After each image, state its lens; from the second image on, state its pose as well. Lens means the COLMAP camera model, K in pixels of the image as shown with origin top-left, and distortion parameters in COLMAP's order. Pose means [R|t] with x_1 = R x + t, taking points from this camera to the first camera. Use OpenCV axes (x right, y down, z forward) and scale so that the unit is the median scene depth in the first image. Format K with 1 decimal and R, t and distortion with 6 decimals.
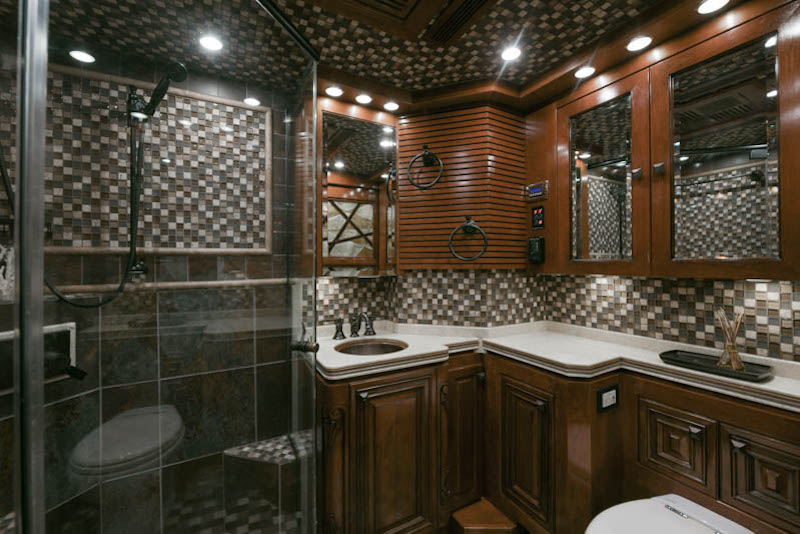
lens RADIAL K [[321.9, 0, 406.6], [0, 321.9, 262.0], [0, 0, 1]] dist [-0.010419, -0.000297]
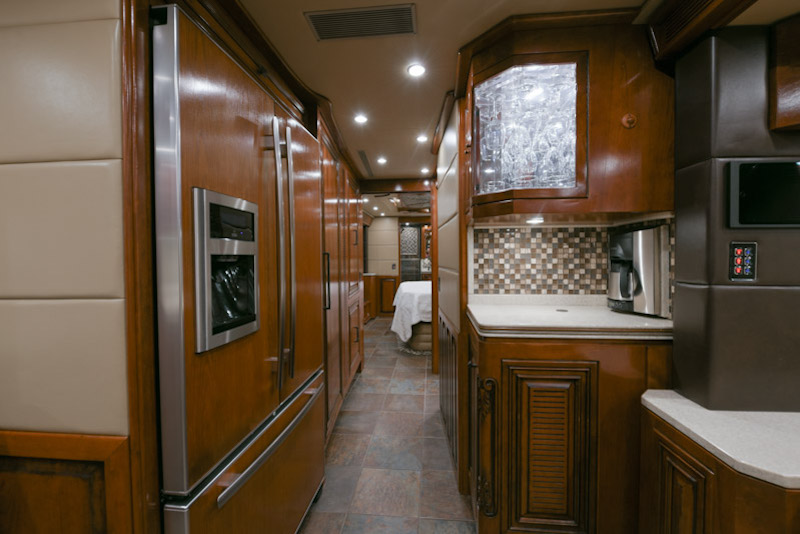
lens RADIAL K [[321.9, 0, 413.1], [0, 321.9, 261.7], [0, 0, 1]] dist [-0.010419, -0.000297]
pose [[0.858163, 0.007676, -0.513320, 2.613773], [-0.002423, 0.999938, 0.010902, 0.040159], [0.513372, -0.008111, 0.858128, -4.197608]]
